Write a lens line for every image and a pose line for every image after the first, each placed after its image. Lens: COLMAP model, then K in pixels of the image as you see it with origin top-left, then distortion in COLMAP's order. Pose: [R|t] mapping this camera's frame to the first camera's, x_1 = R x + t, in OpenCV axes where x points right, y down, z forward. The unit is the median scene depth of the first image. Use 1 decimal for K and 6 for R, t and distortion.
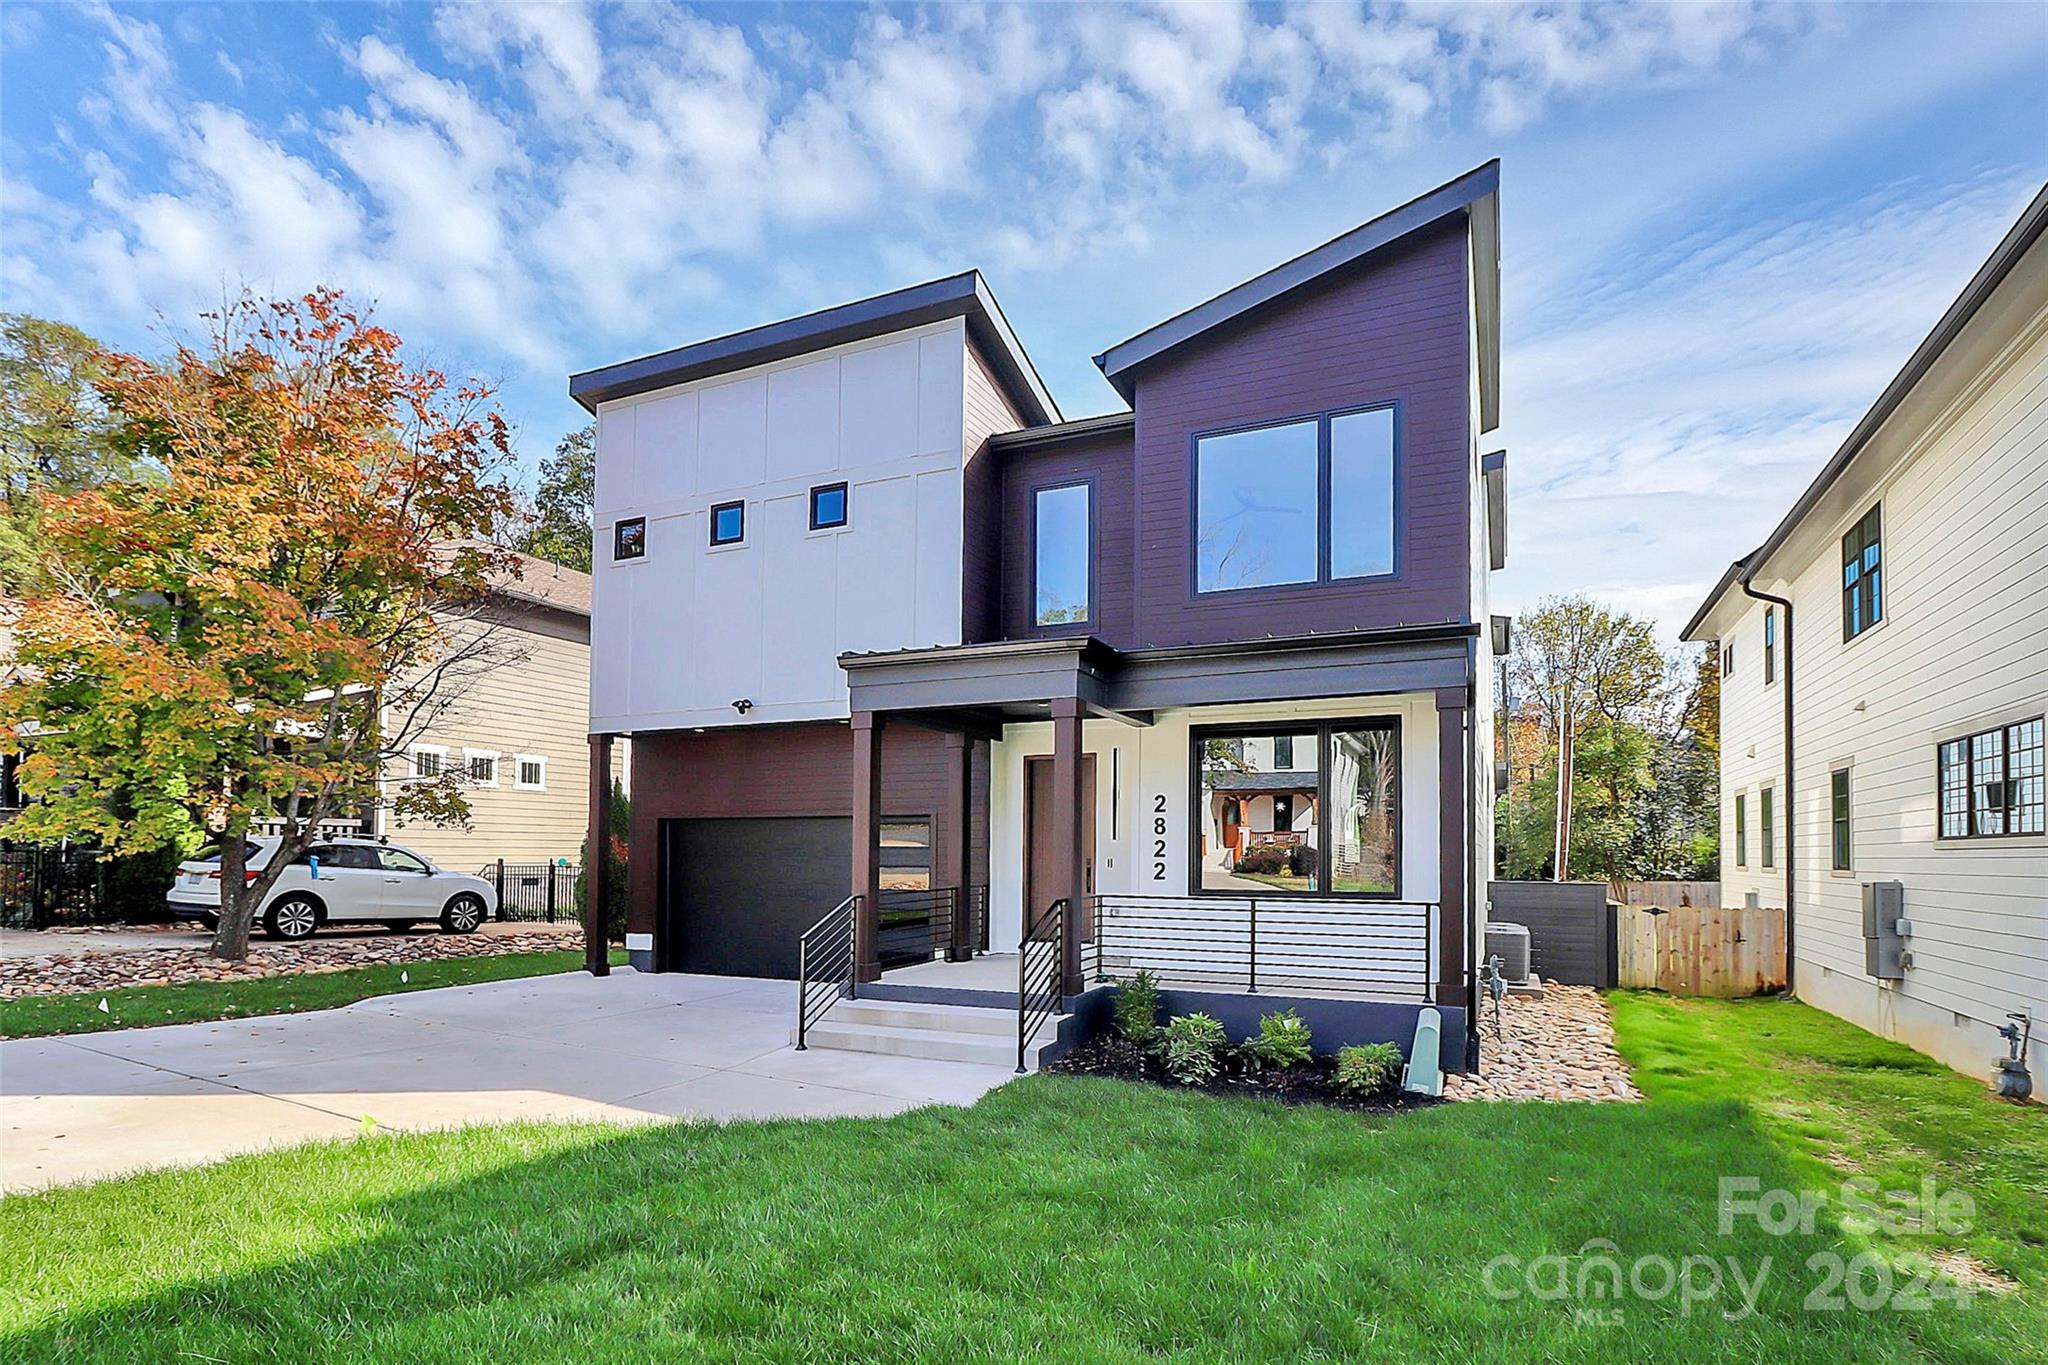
lens RADIAL K [[945.6, 0, 1022.6], [0, 945.6, 832.3], [0, 0, 1]] dist [-0.001831, -0.000206]
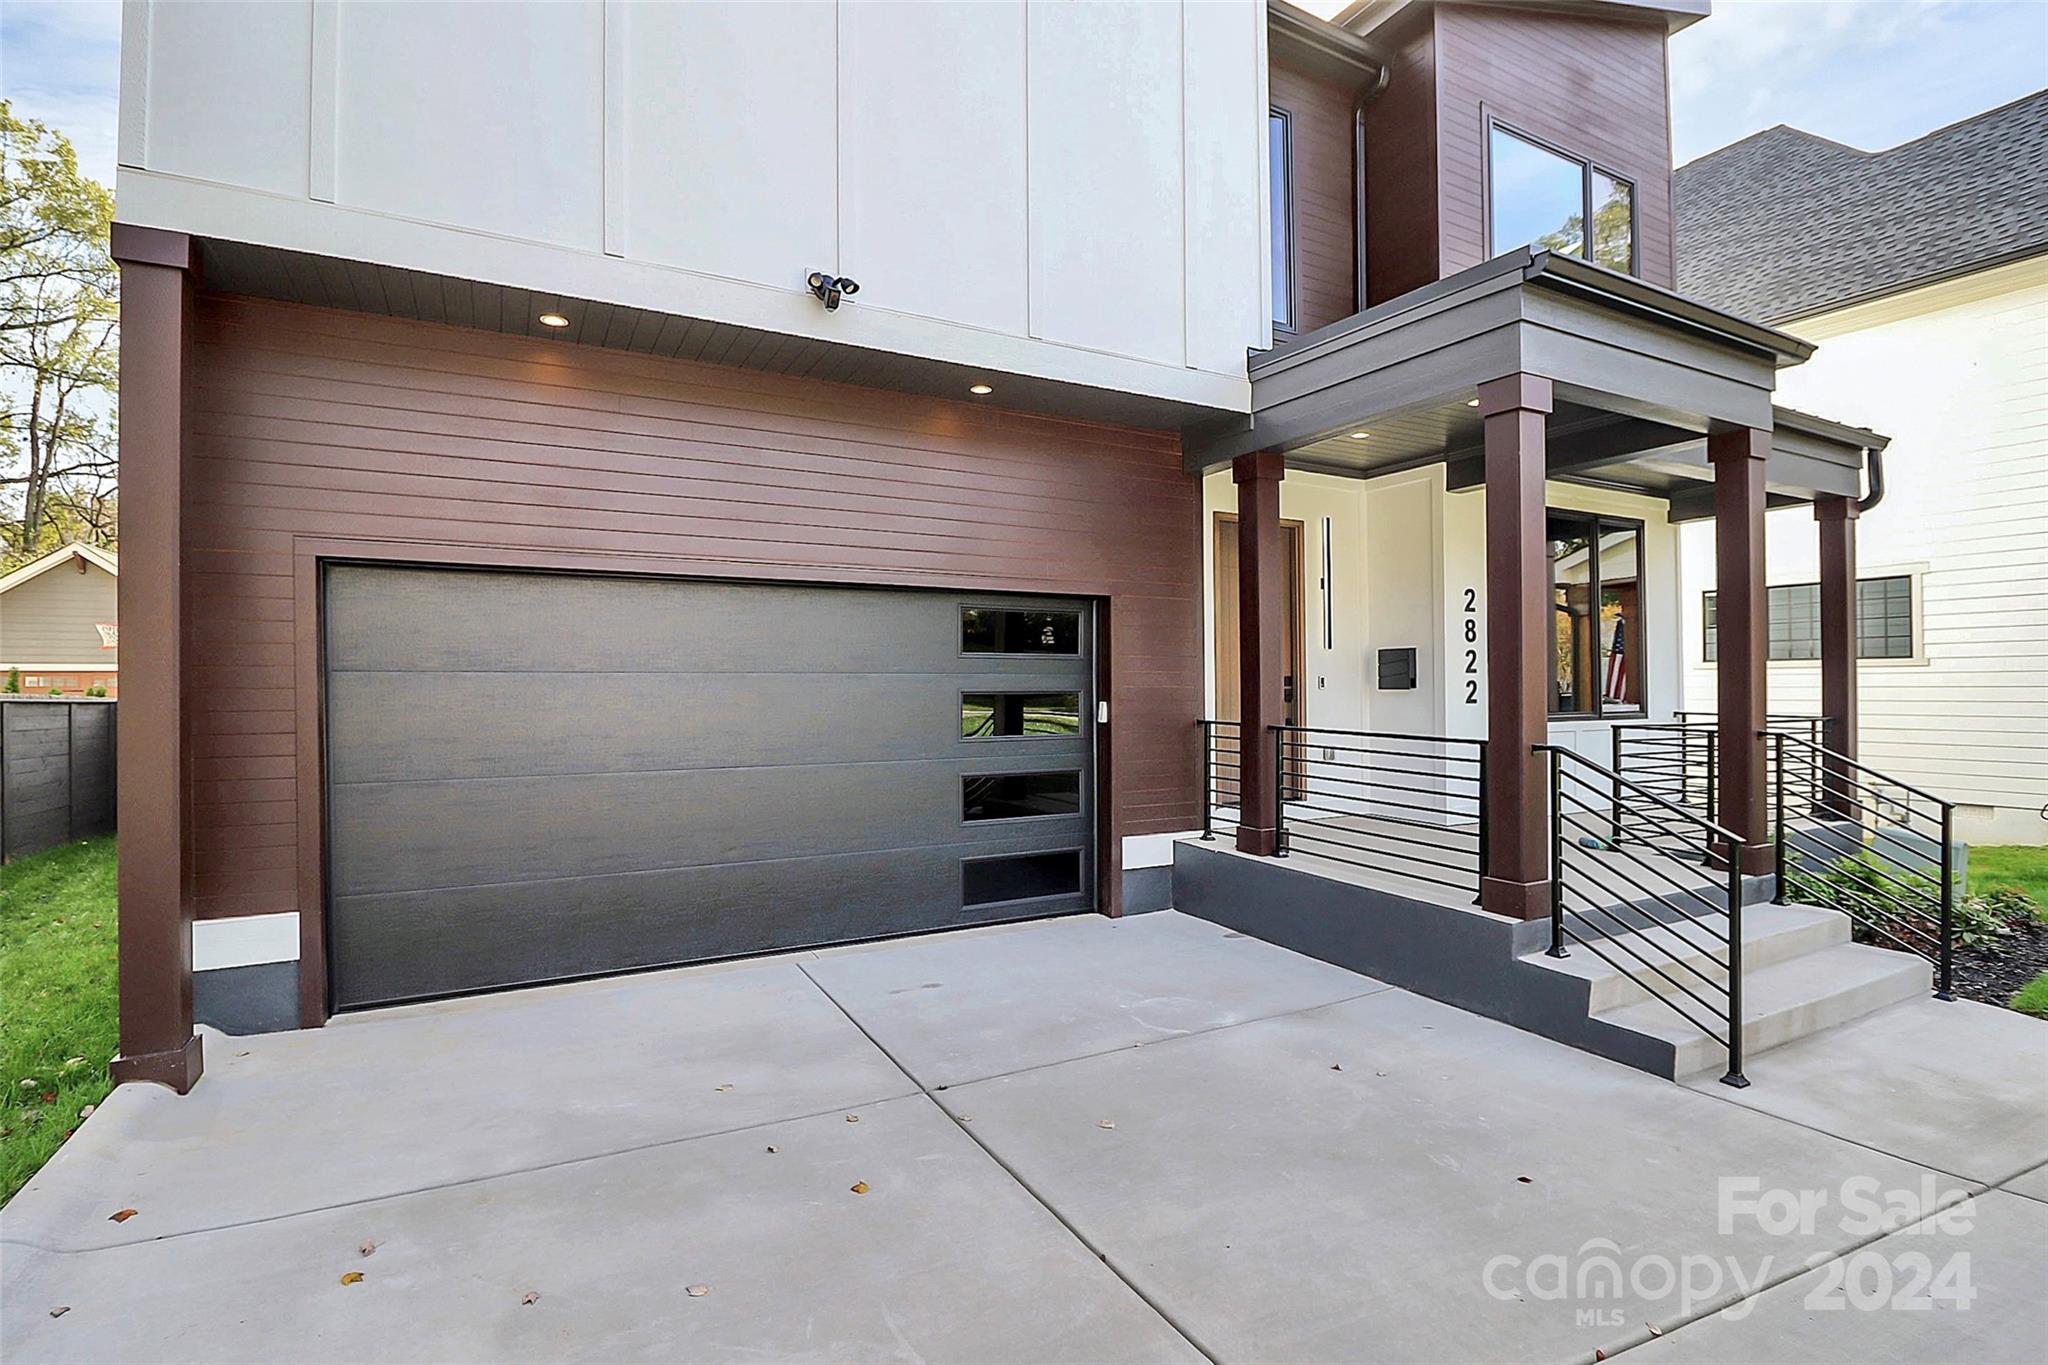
lens RADIAL K [[973.5, 0, 1031.9], [0, 973.5, 686.7], [0, 0, 1]] dist [-0.011373, -0.000939]
pose [[0.629606, -0.004304, 0.776902, -0.651905], [-0.008819, 0.999881, 0.012686, 0.030209], [-0.776864, -0.014839, 0.629493, 0.789823]]
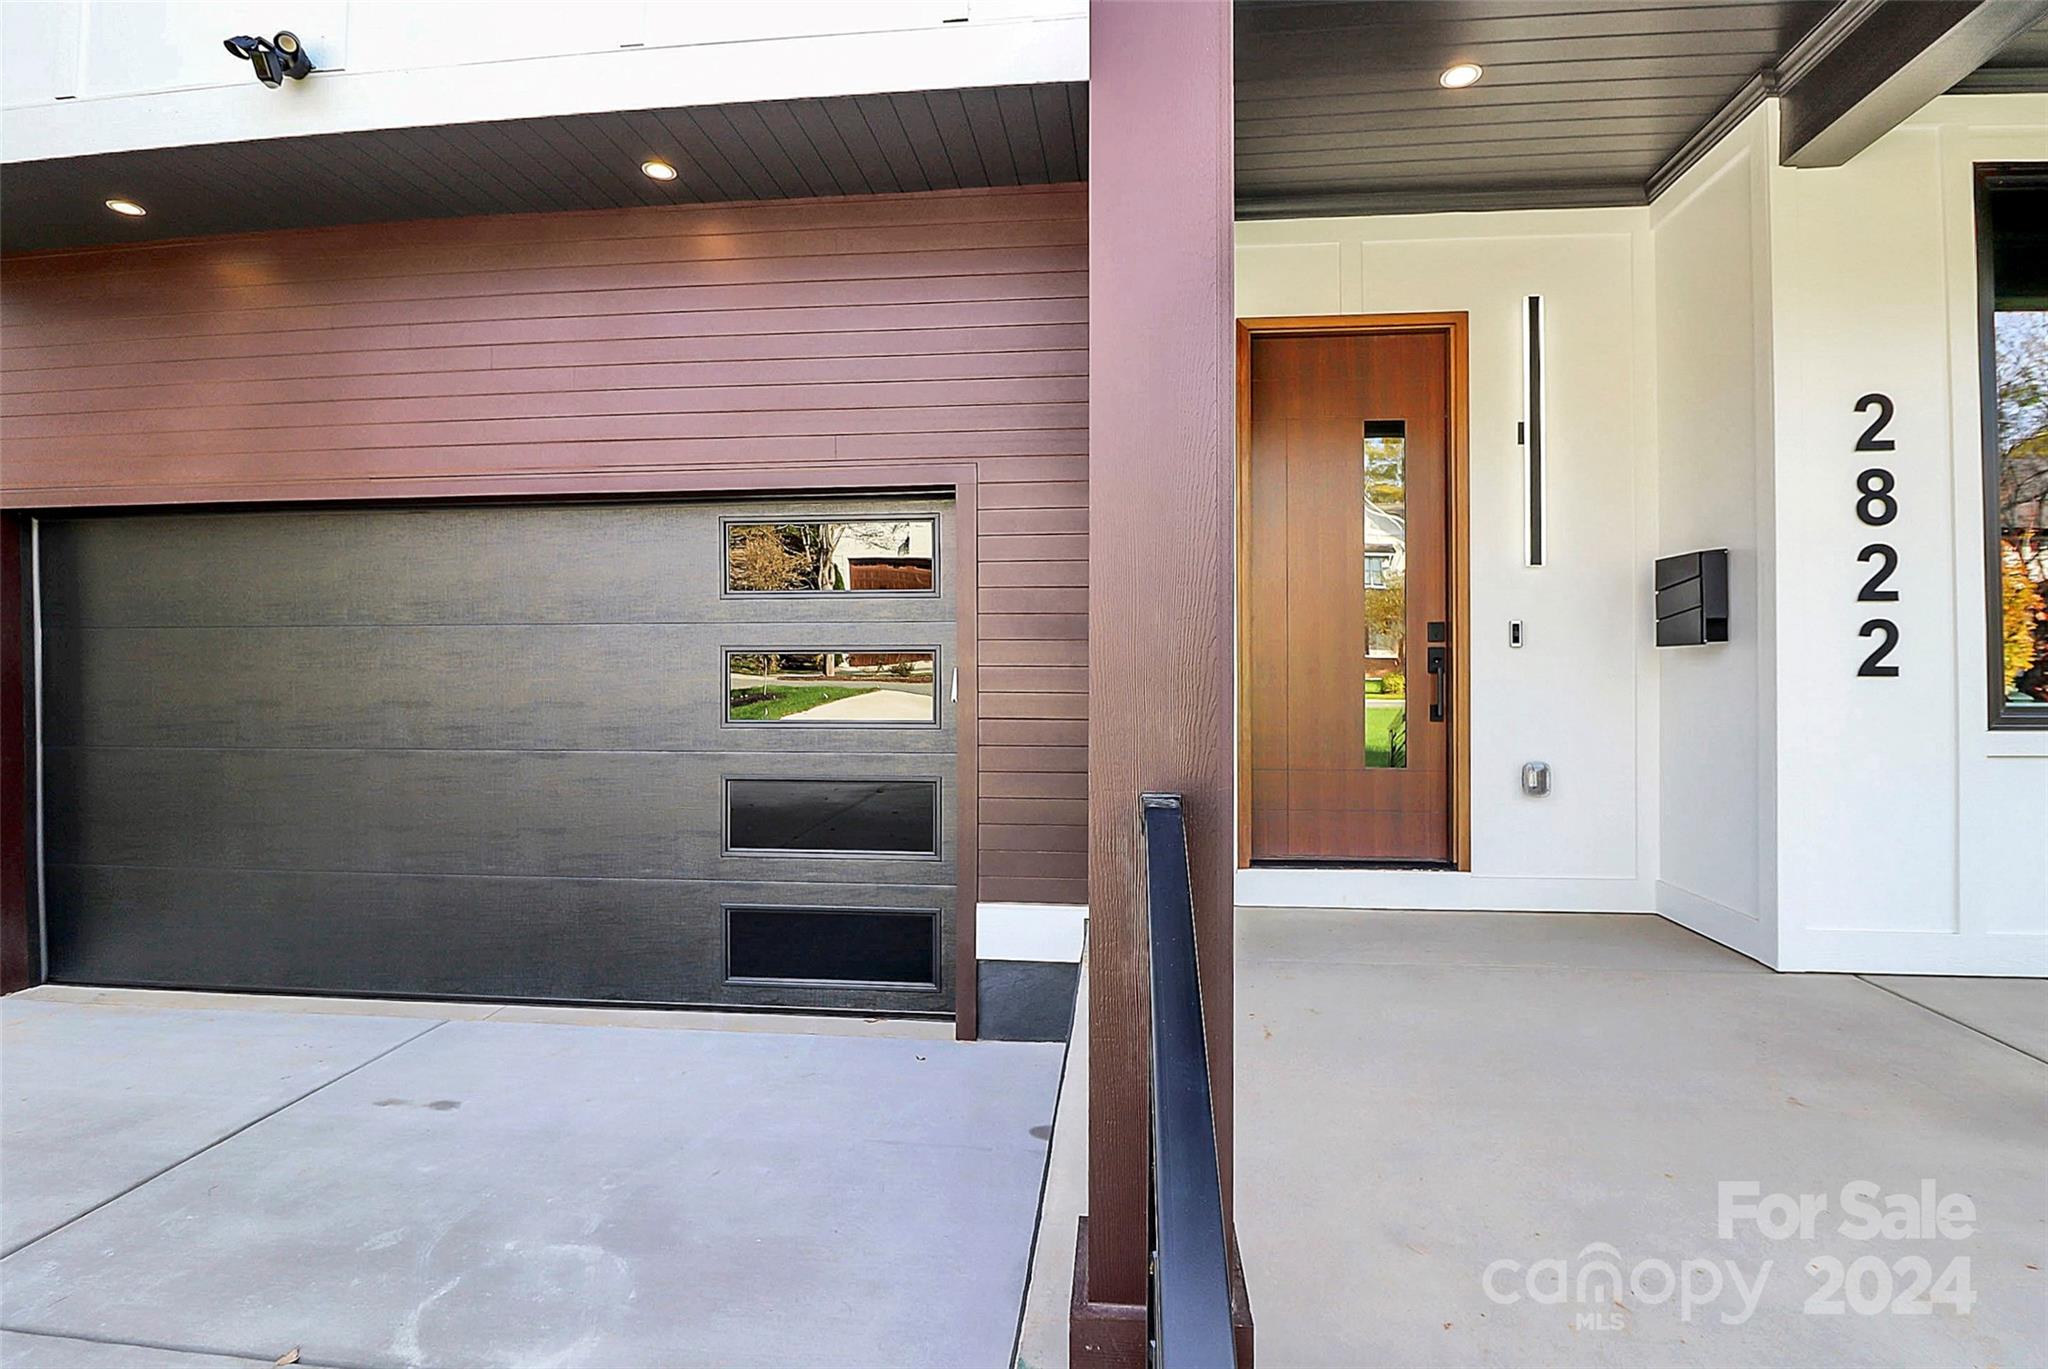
lens RADIAL K [[1010.5, 0, 1028.3], [0, 1010.5, 664.8], [0, 0, 1]] dist [-0.017769, -0.001192]
pose [[0.958269, -0.000730, 0.285866, -0.199404], [-0.002274, 0.999946, 0.010175, 0.043454], [-0.285858, -0.010401, 0.958215, 0.775495]]
